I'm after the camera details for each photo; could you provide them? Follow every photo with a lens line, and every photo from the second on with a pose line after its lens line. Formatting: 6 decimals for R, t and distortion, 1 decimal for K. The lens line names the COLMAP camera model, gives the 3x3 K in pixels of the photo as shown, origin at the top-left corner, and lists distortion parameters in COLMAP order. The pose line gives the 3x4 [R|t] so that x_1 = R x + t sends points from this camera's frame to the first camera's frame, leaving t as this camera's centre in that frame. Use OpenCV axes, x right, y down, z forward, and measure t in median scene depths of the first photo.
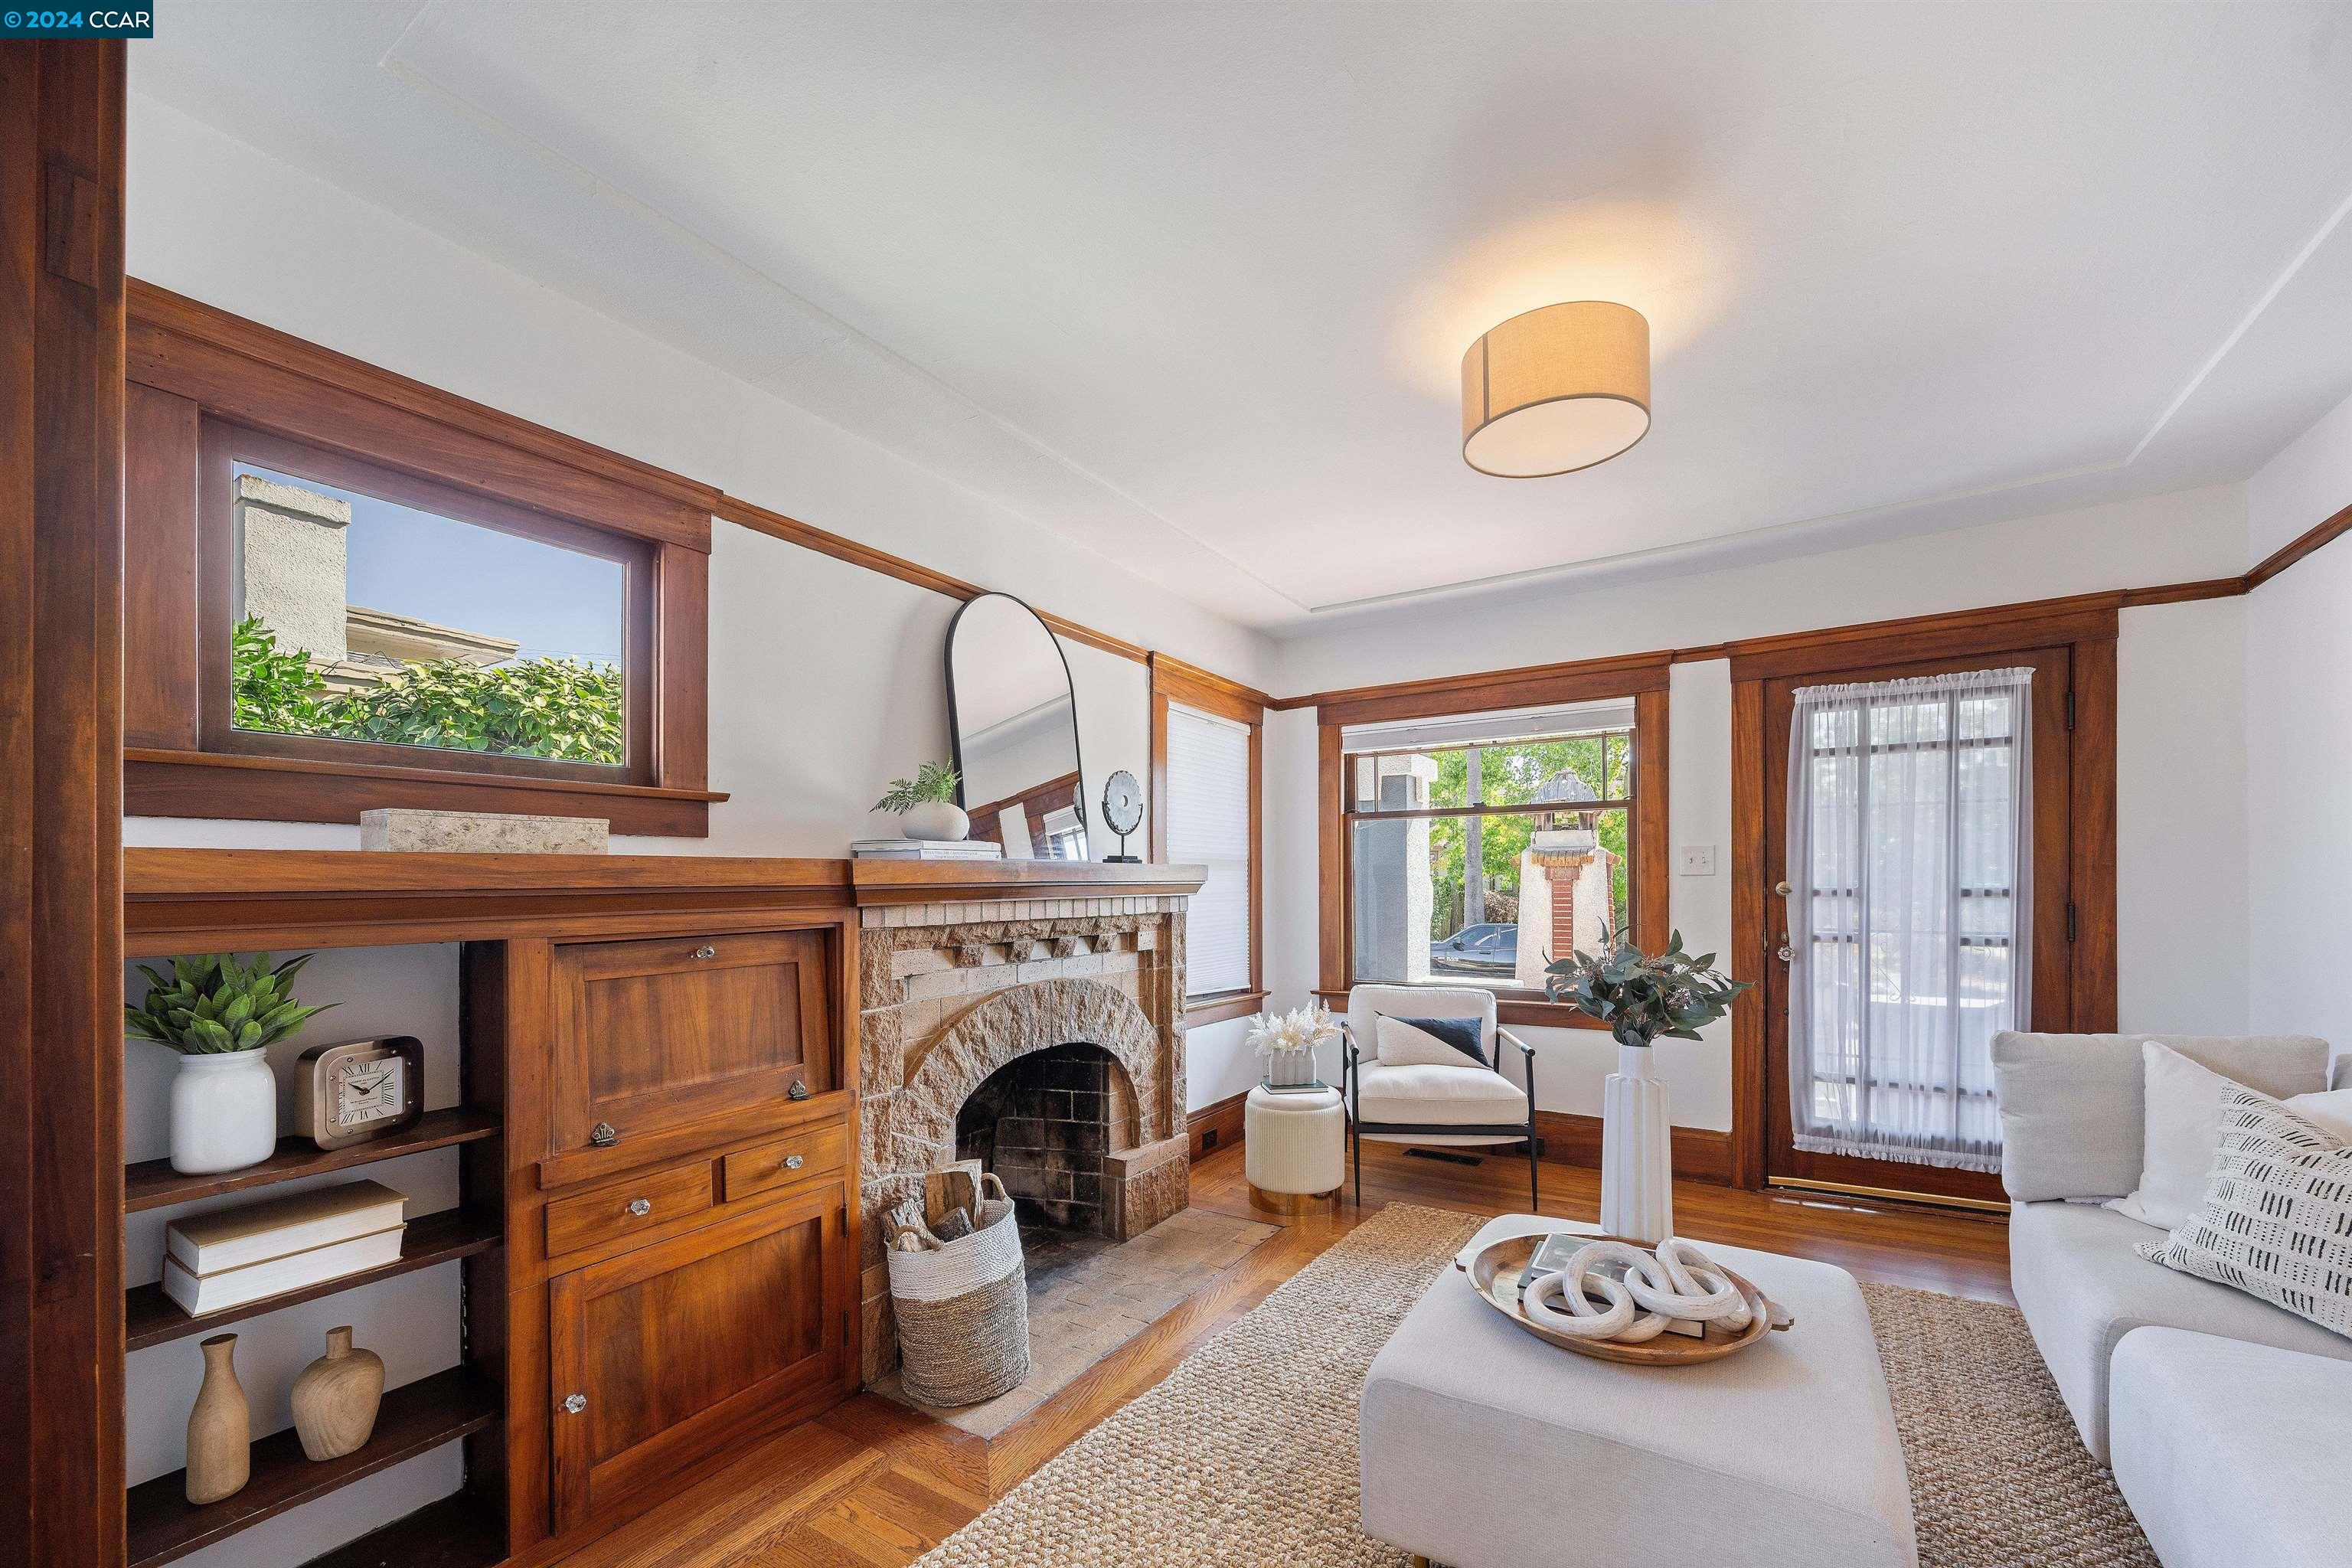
lens RADIAL K [[904.2, 0, 1267.1], [0, 904.2, 877.0], [0, 0, 1]] dist [-0.000429, -0.000282]
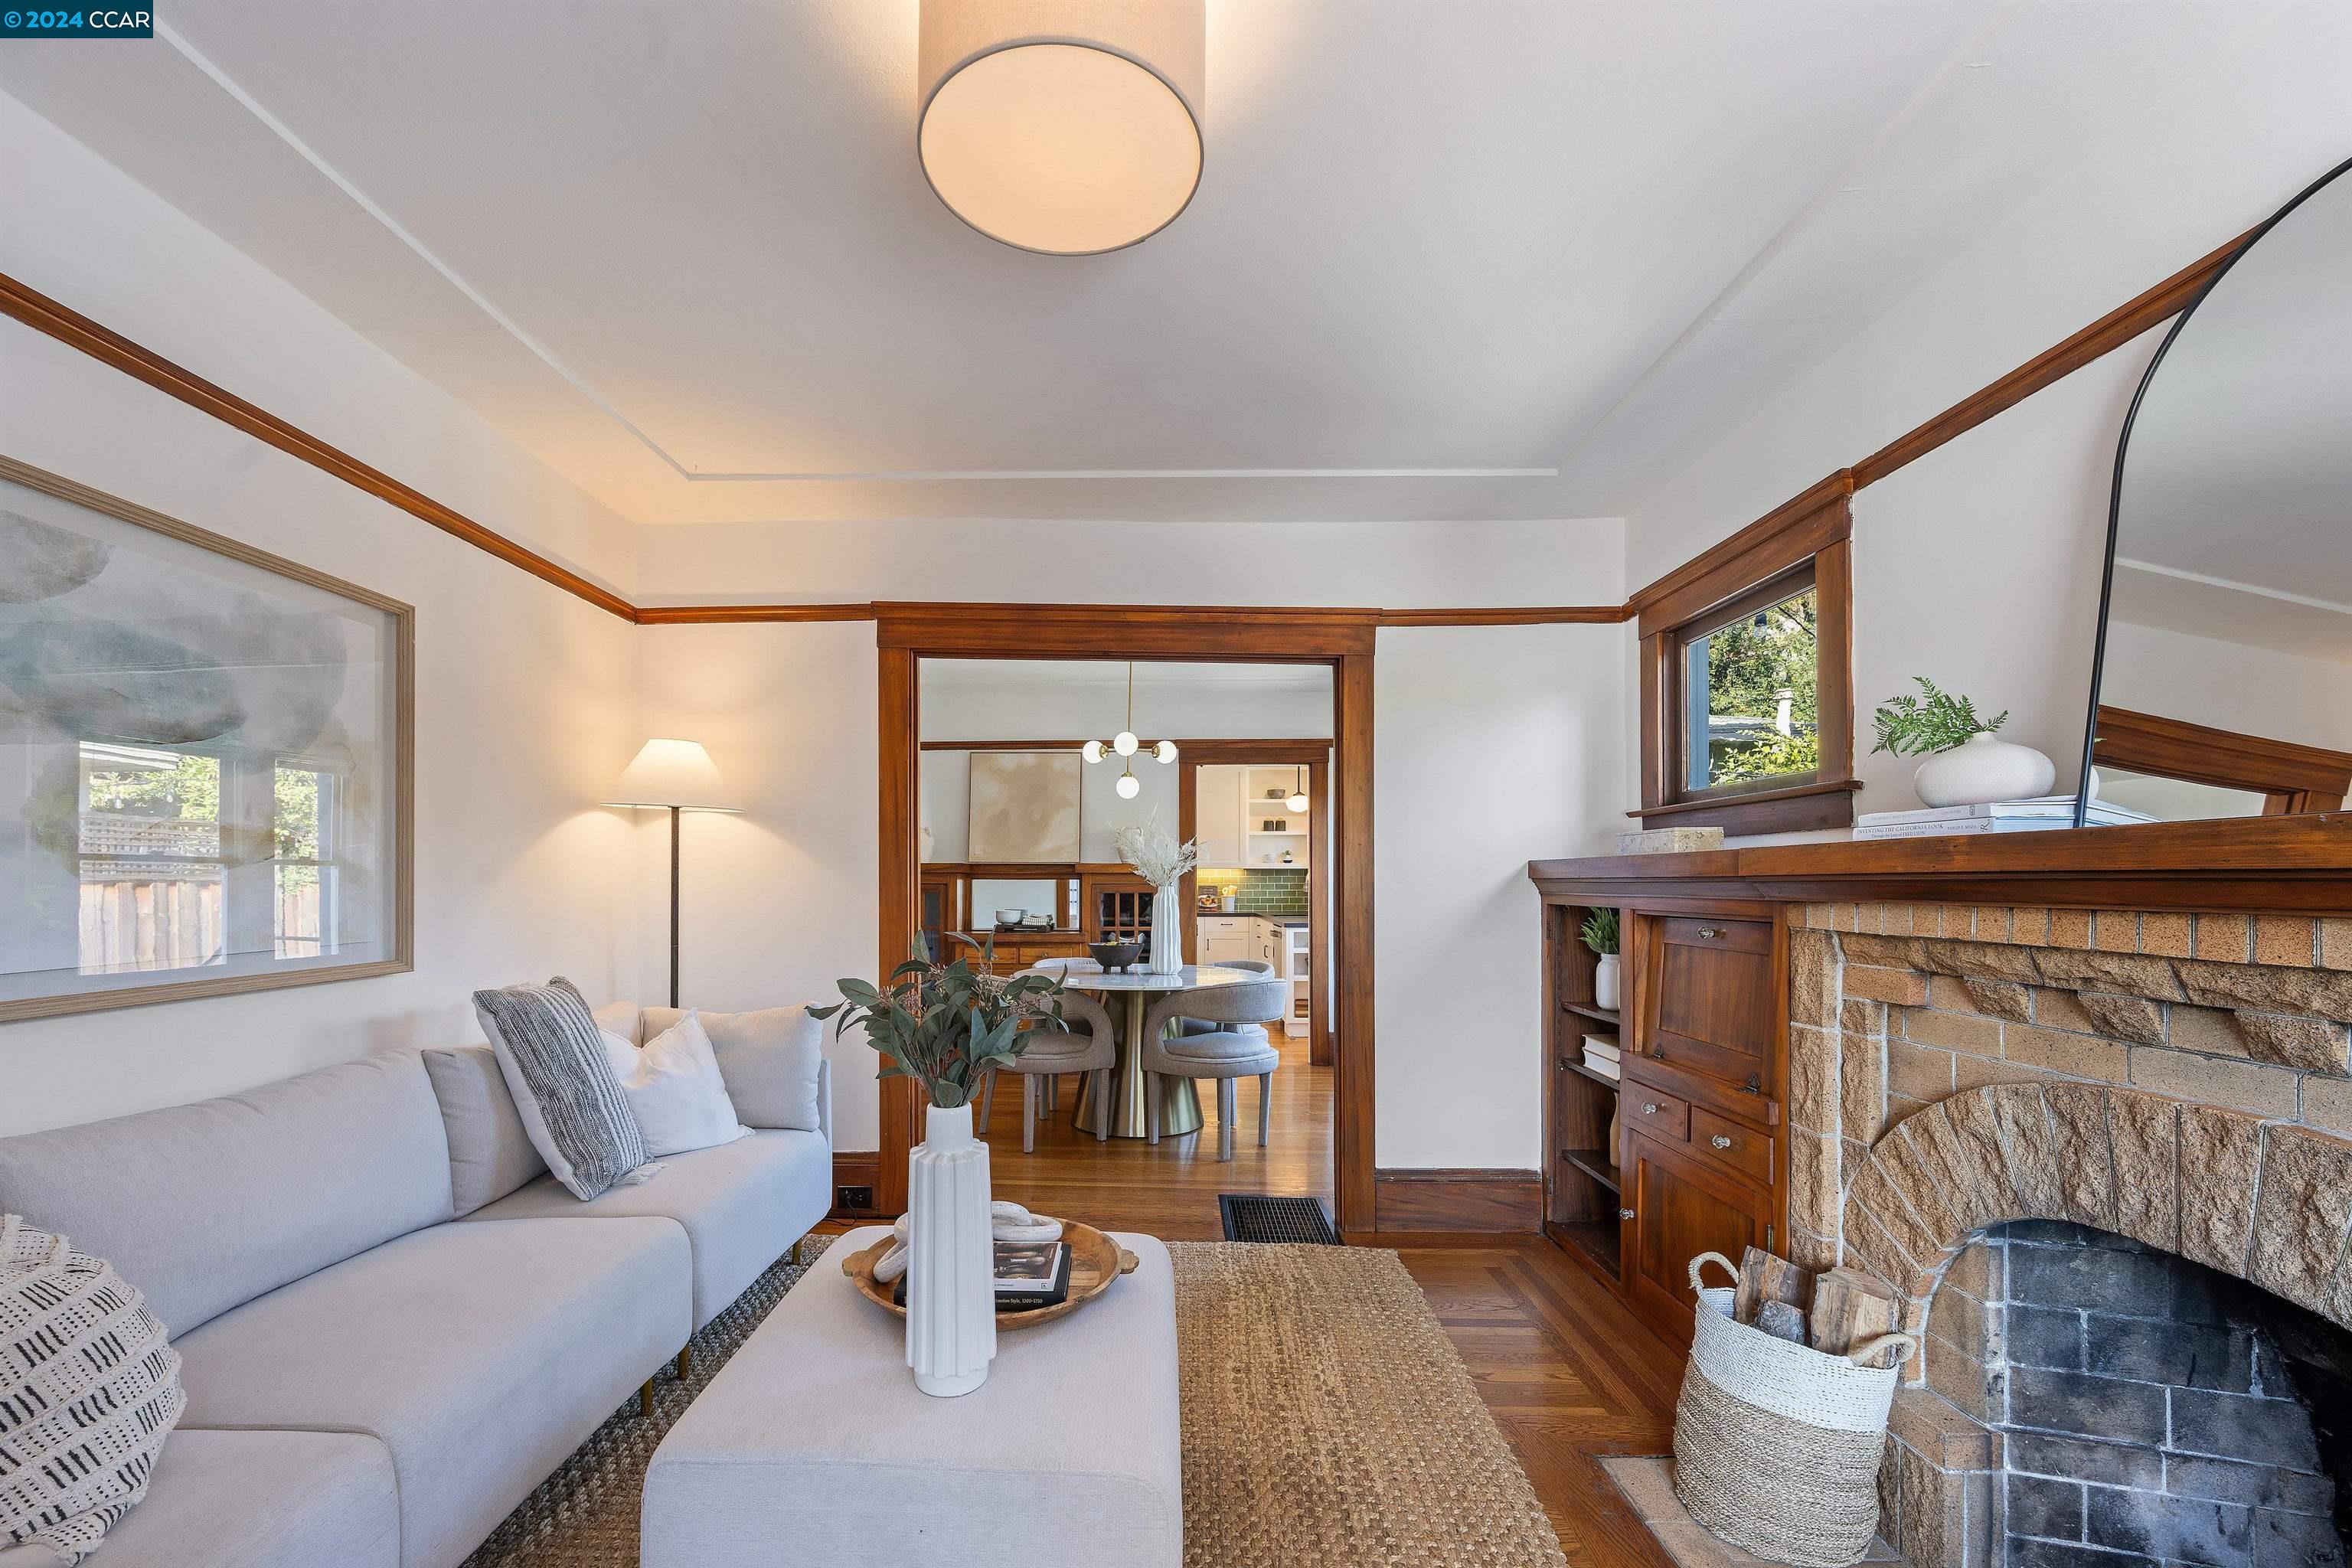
lens RADIAL K [[926.1, 0, 1117.7], [0, 926.1, 876.1], [0, 0, 1]] dist [0.000518, -0.000433]
pose [[-0.893208, 0.003288, -0.449631, 0.375473], [0.005166, 0.999982, -0.002951, 0.005865], [0.449613, -0.004959, -0.893210, 1.072513]]
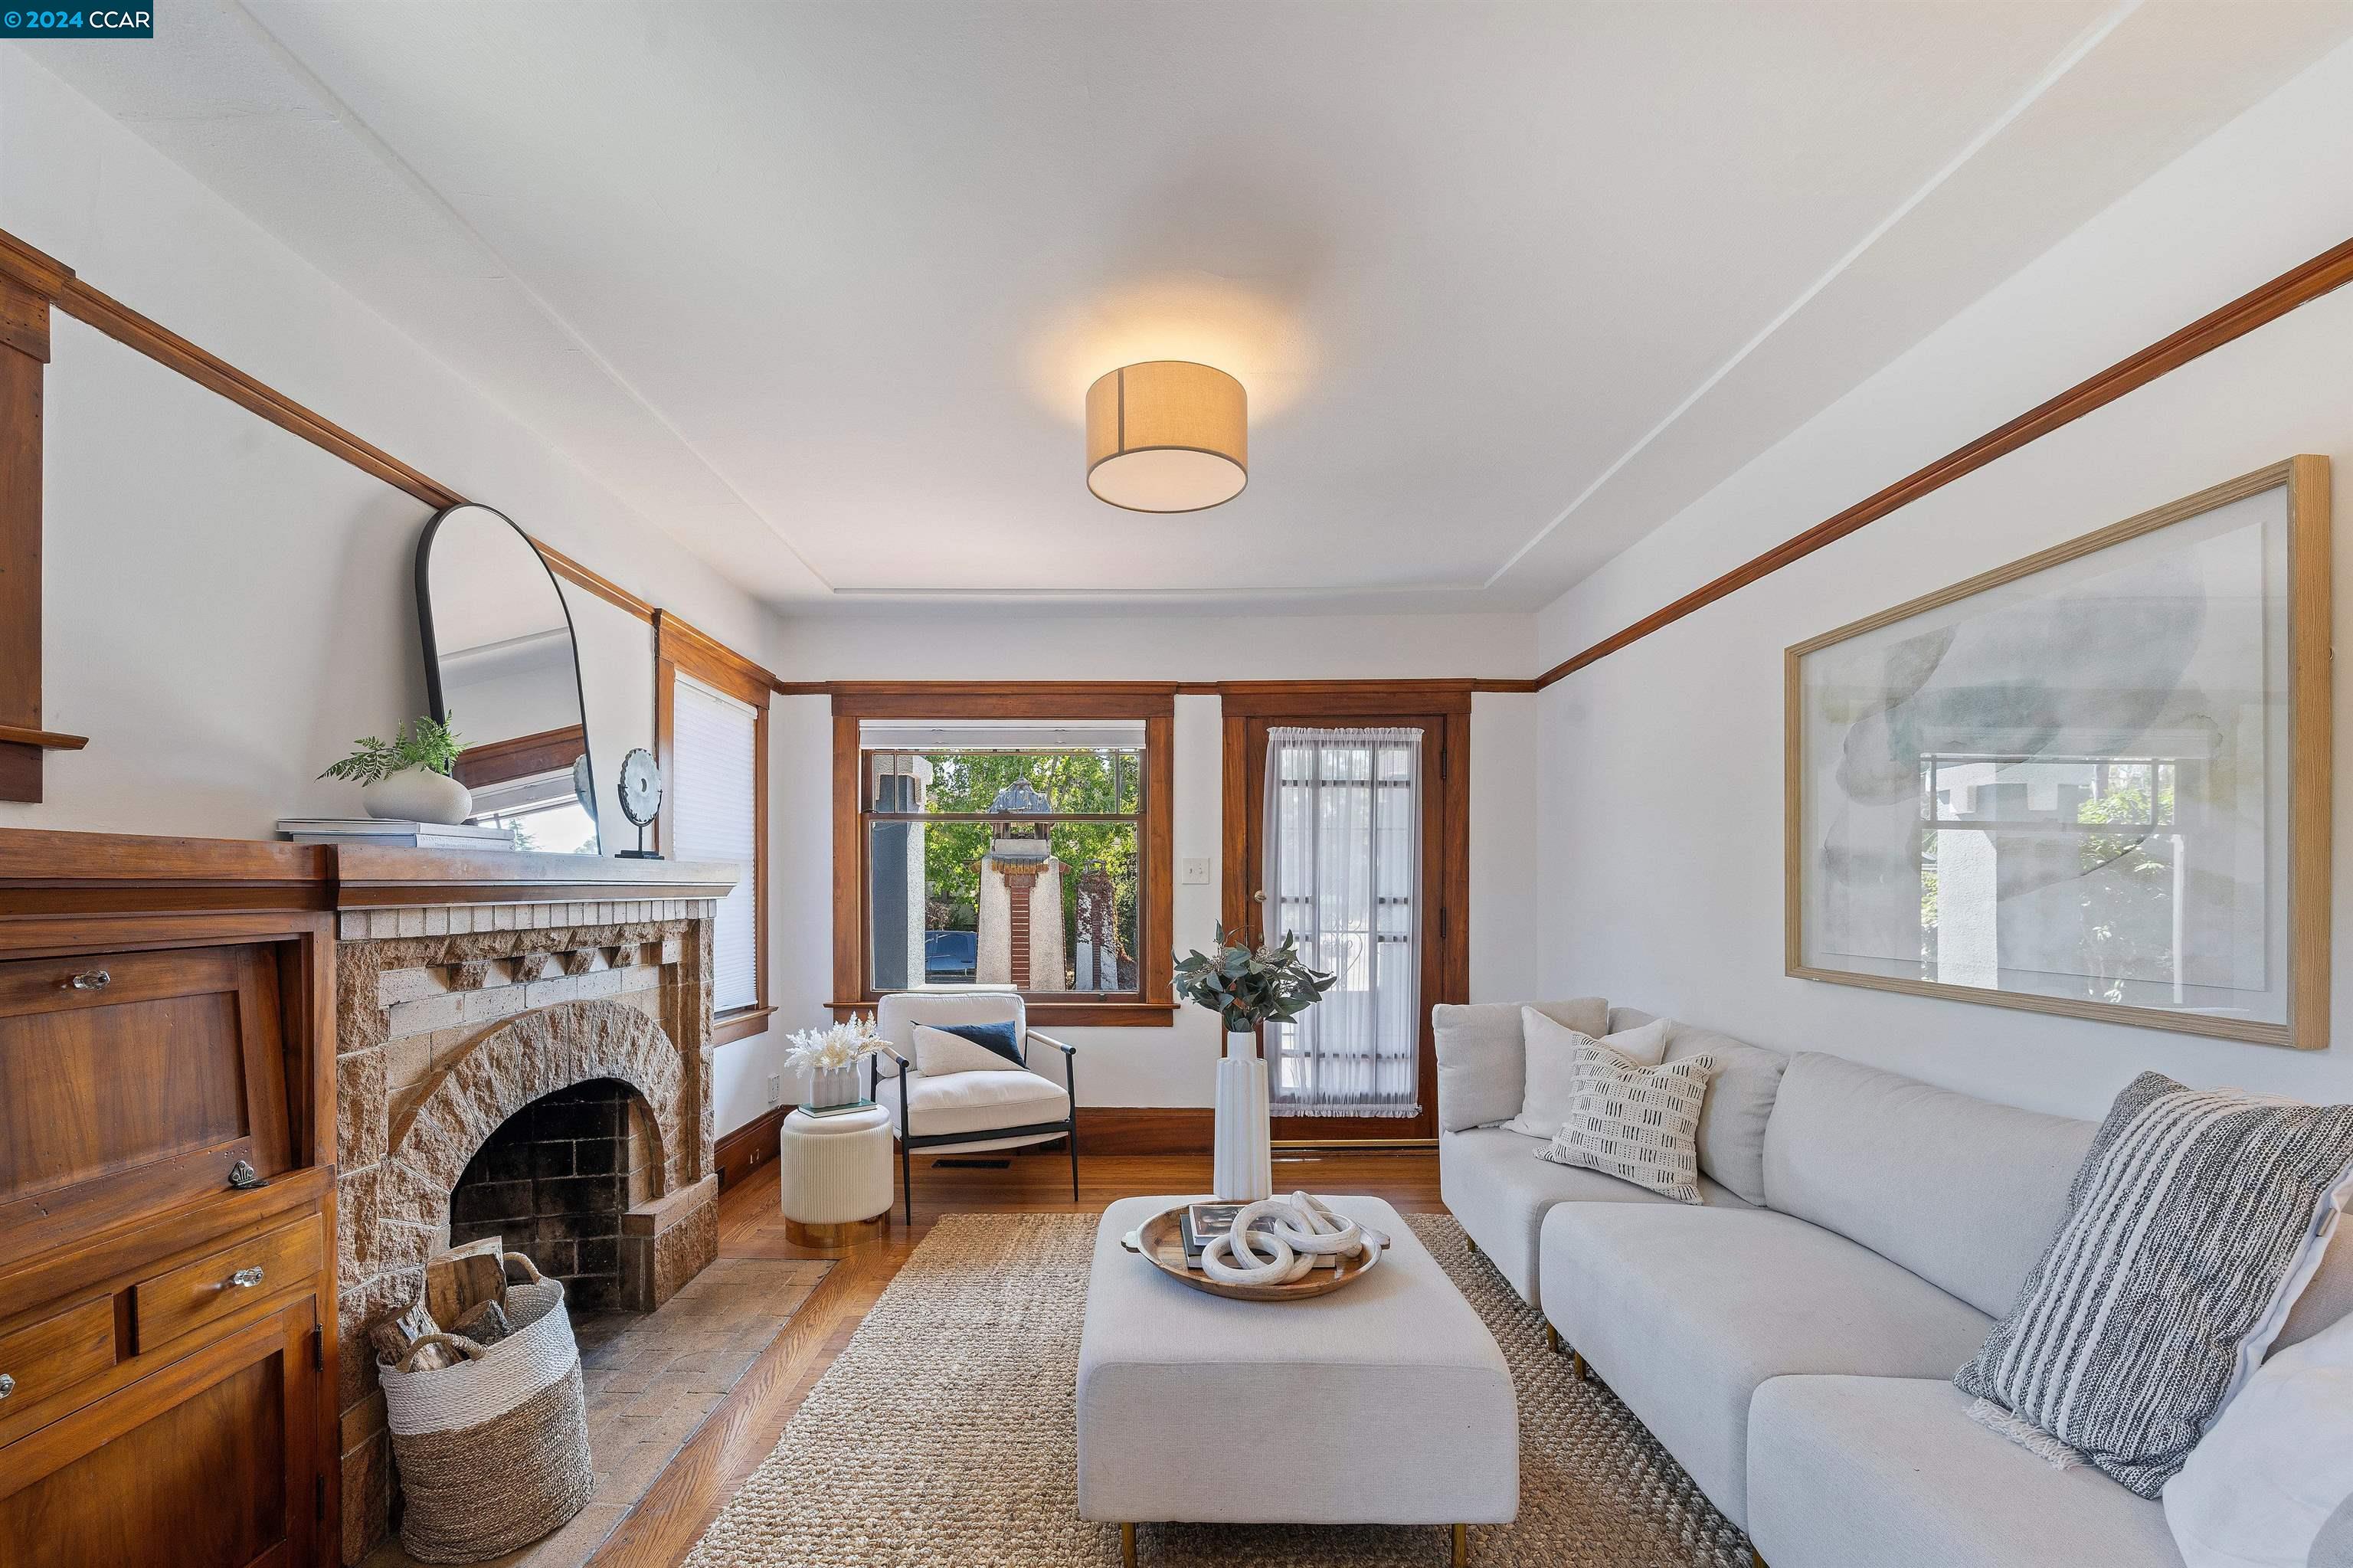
lens RADIAL K [[923.1, 0, 1157.2], [0, 923.1, 886.2], [0, 0, 1]] dist [-0.000429, -0.000595]
pose [[0.869527, 0.012727, 0.493721, -0.175784], [-0.014032, 0.999901, -0.001063, 0.003482], [-0.493686, -0.006003, 0.869619, 0.026423]]
